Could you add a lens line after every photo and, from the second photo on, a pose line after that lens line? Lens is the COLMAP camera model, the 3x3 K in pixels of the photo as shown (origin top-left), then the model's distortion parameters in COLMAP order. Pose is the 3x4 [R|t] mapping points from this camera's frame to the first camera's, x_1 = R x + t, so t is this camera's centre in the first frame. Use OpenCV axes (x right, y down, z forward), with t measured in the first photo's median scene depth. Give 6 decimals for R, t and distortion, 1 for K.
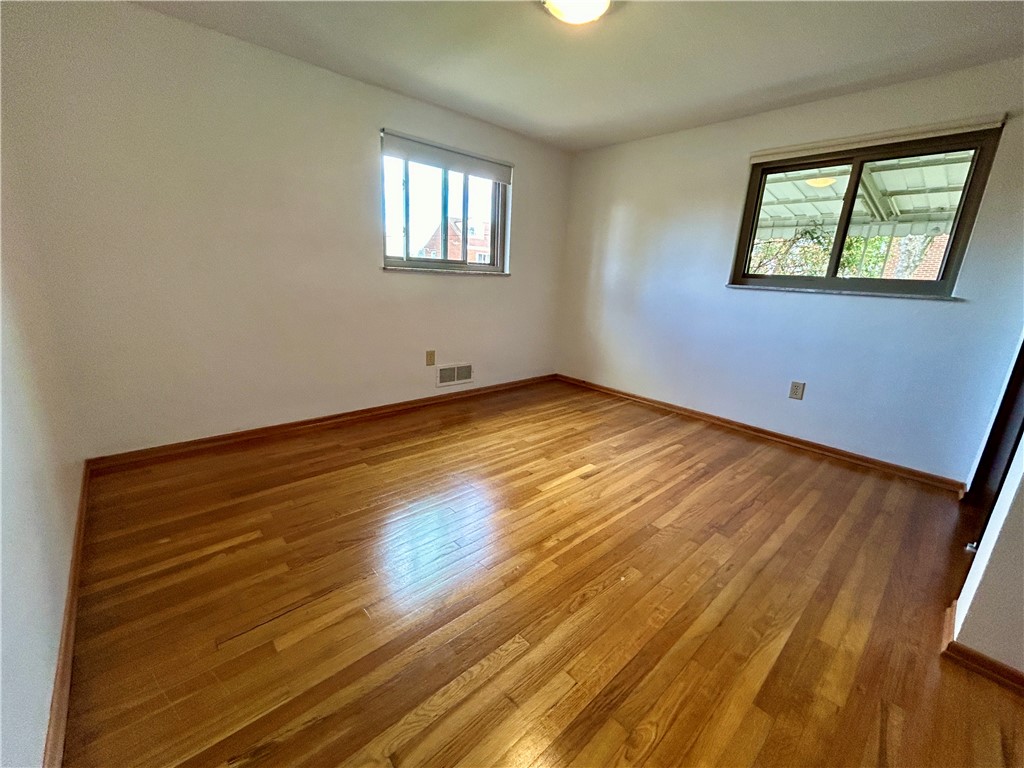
lens RADIAL K [[414.7, 0, 512.0], [0, 414.7, 384.0], [0, 0, 1]] dist [-0.000605, 0.000009]
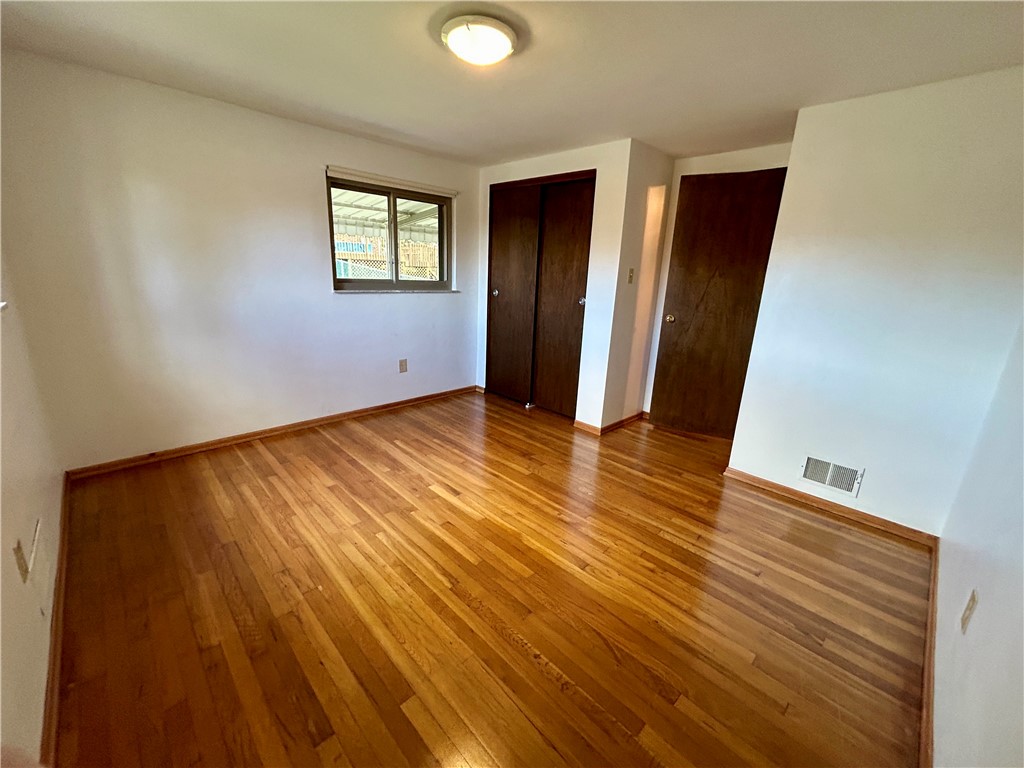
lens RADIAL K [[414.7, 0, 512.0], [0, 414.7, 384.0], [0, 0, 1]] dist [-0.000605, 0.000009]
pose [[-0.038391, -0.313148, 0.948928, -0.634265], [0.217286, 0.924290, 0.313808, -0.283015], [-0.975353, 0.218236, 0.032558, 0.650294]]
